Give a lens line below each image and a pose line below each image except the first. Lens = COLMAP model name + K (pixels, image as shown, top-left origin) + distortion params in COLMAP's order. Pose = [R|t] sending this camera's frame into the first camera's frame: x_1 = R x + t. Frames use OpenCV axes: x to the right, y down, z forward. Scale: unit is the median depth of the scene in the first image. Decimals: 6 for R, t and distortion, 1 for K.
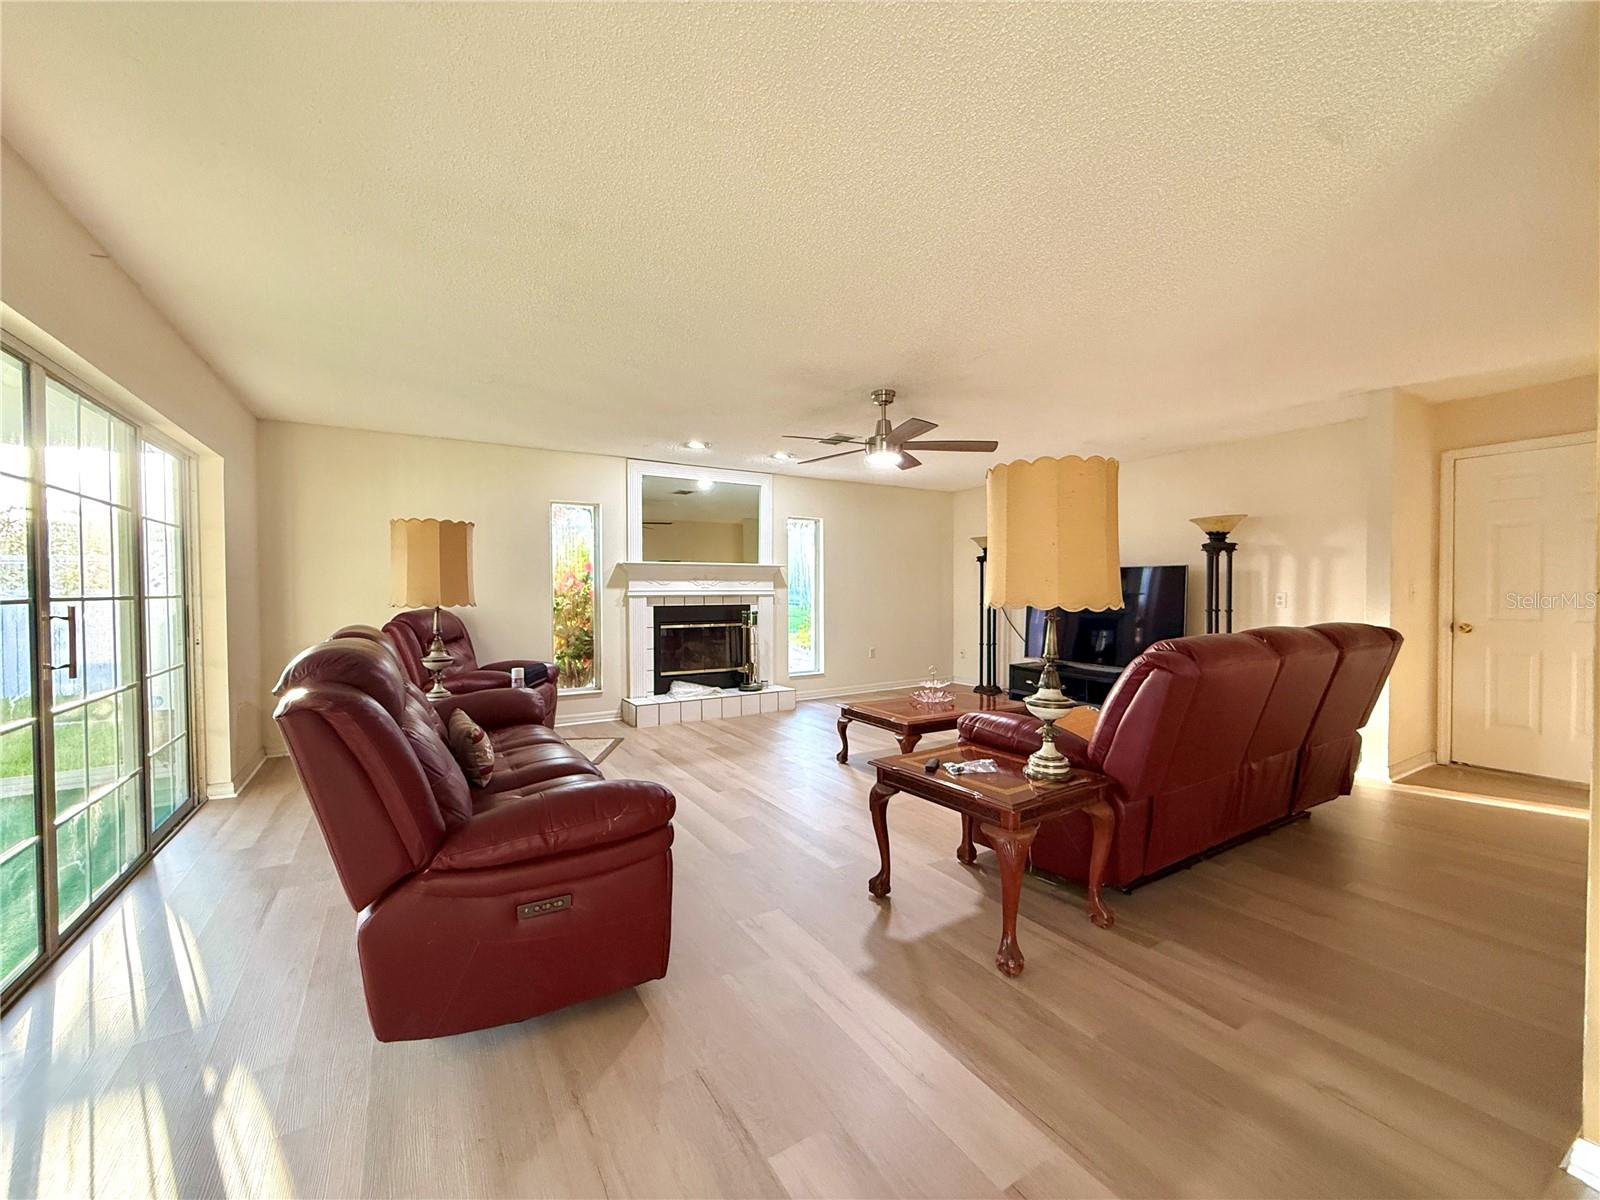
lens RADIAL K [[638.4, 0, 800.0], [0, 638.4, 600.0], [0, 0, 1]] dist [0.000258, 0.000002]
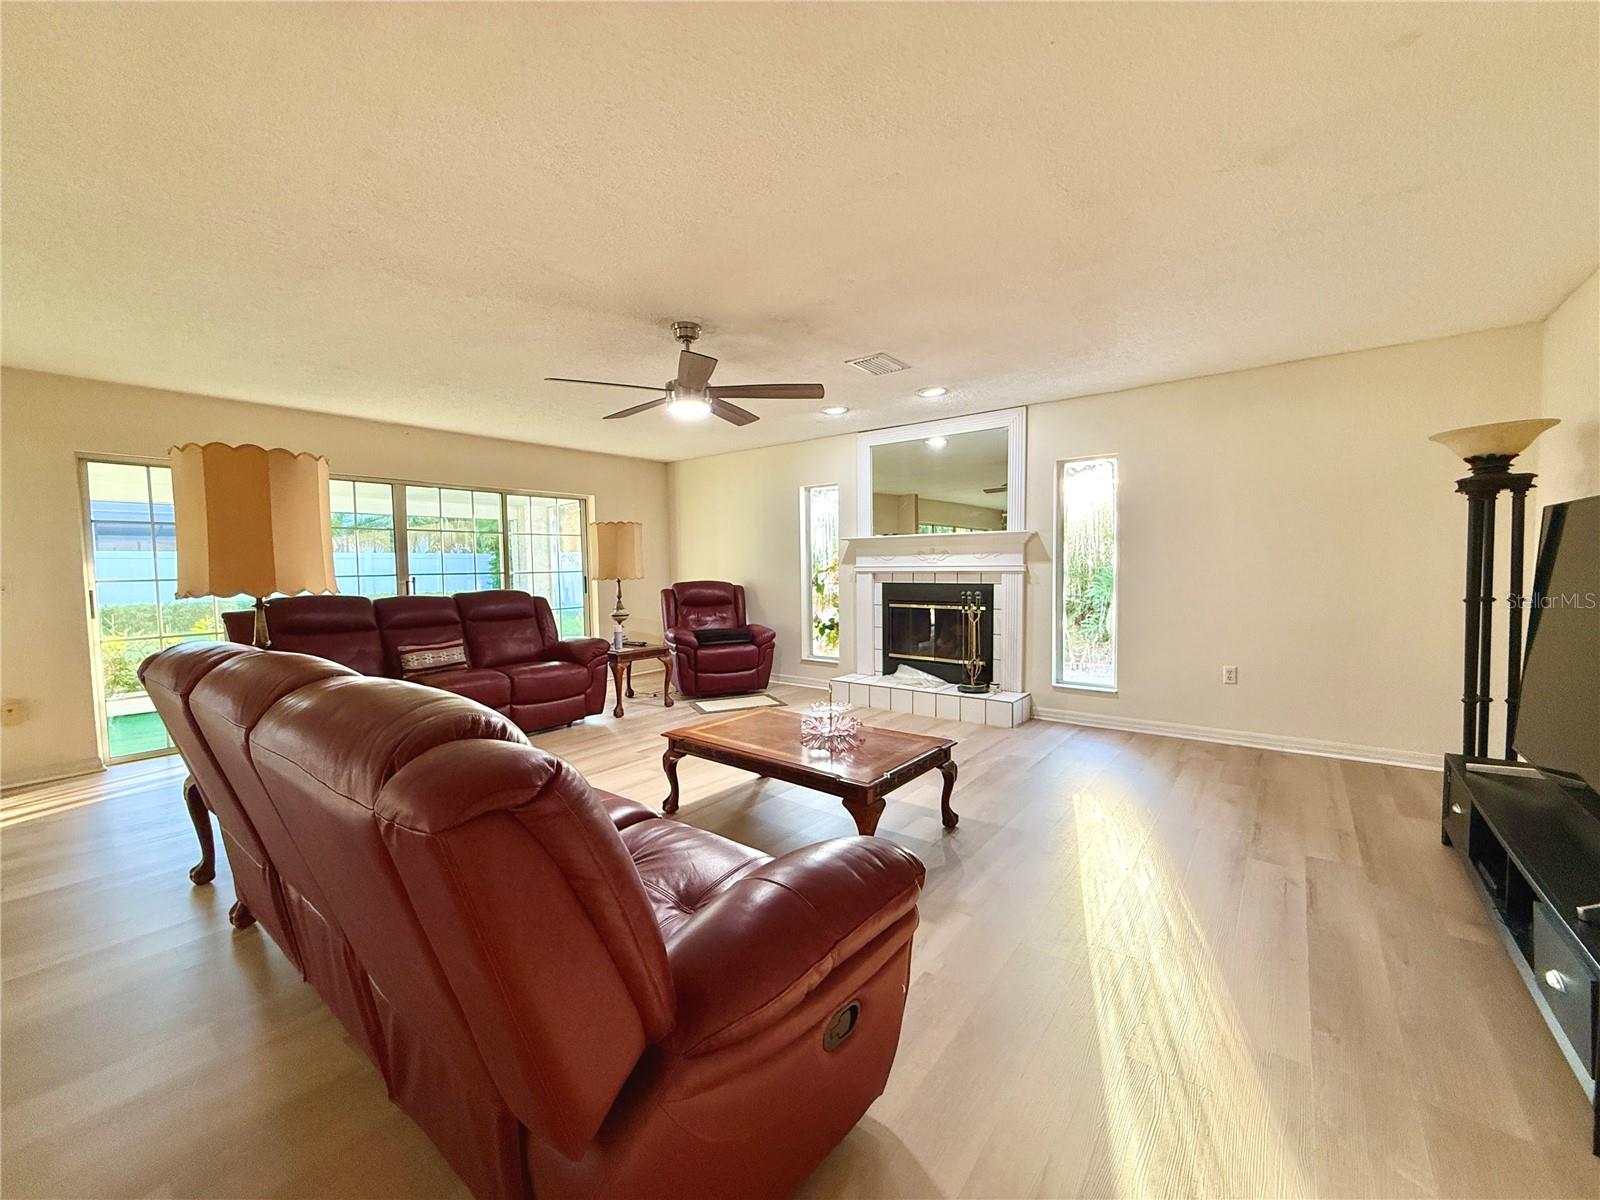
lens RADIAL K [[646.5, 0, 800.0], [0, 646.5, 600.0], [0, 0, 1]] dist [0.000168, -0.000005]
pose [[0.357932, 0.048673, -0.932478, 0.621897], [-0.006883, 0.998751, 0.049490, -0.011435], [0.933722, -0.011296, 0.357820, 0.536047]]
